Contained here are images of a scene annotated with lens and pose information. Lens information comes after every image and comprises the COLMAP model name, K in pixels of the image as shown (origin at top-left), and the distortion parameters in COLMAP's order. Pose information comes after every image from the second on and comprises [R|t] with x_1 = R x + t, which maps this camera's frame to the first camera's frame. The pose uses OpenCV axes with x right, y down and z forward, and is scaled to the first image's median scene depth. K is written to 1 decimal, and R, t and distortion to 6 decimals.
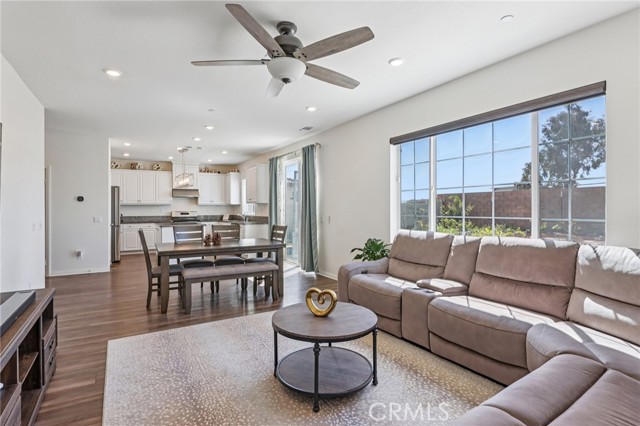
lens RADIAL K [[326.3, 0, 317.7], [0, 326.3, 209.3], [0, 0, 1]] dist [0.003283, -0.001197]
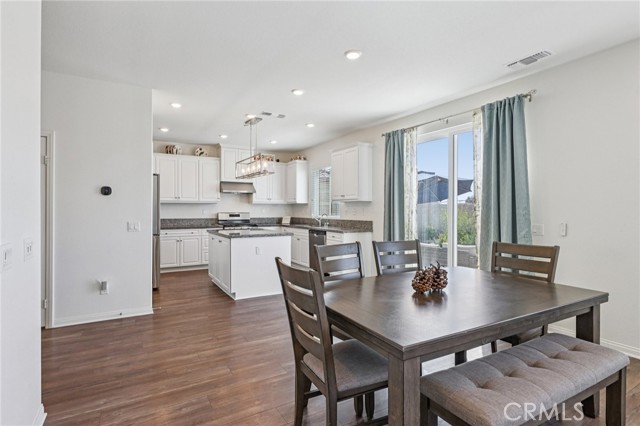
lens RADIAL K [[326.3, 0, 317.7], [0, 326.3, 209.3], [0, 0, 1]] dist [0.003283, -0.001197]
pose [[0.999972, 0.003977, -0.006375, -0.236980], [-0.003987, 0.999991, -0.001607, -0.000021], [0.006369, 0.001632, 0.999978, 0.288428]]
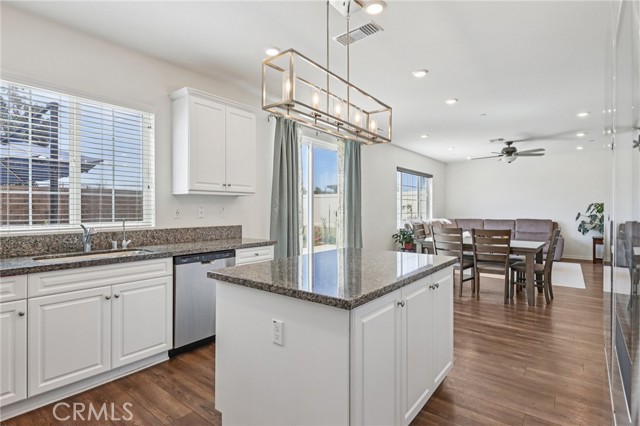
lens RADIAL K [[326.3, 0, 317.7], [0, 326.3, 209.3], [0, 0, 1]] dist [0.003283, -0.001197]
pose [[-0.359445, 0.002333, 0.933163, -0.573904], [0.000665, 0.999997, -0.002244, 0.000747], [-0.933166, -0.000186, -0.359445, 0.967784]]
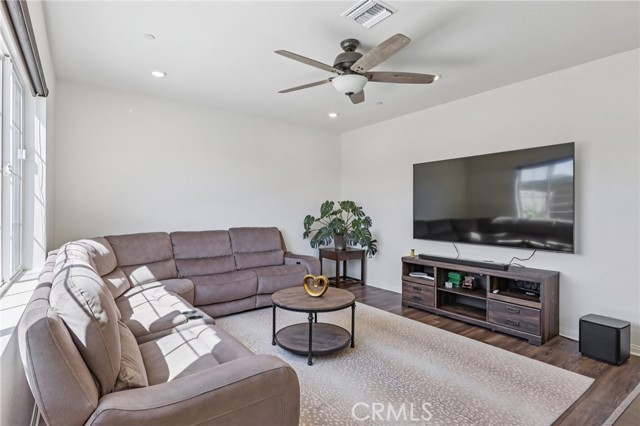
lens RADIAL K [[326.3, 0, 317.7], [0, 326.3, 209.3], [0, 0, 1]] dist [0.003283, -0.001197]
pose [[-0.995038, -0.001841, -0.099477, 0.034097], [-0.001826, 0.999998, -0.000235, -0.001686], [0.099477, -0.000052, -0.995040, 0.579075]]
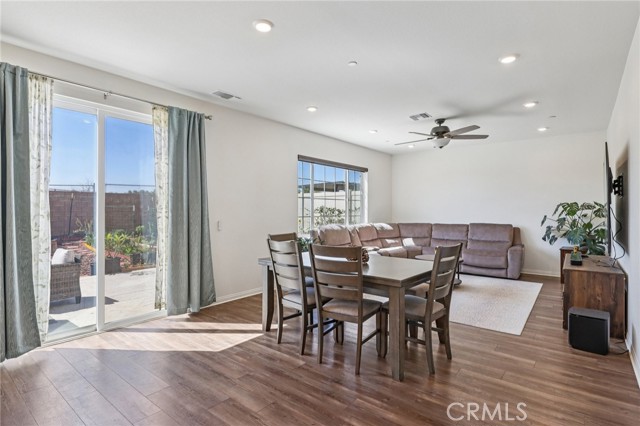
lens RADIAL K [[328.7, 0, 317.9], [0, 328.7, 210.4], [0, 0, 1]] dist [0.014296, -0.016092]
pose [[-0.349498, 0.004455, 0.936927, -0.478990], [0.002269, 0.999990, -0.003909, -0.000304], [-0.936935, 0.000760, -0.349504, 0.672193]]
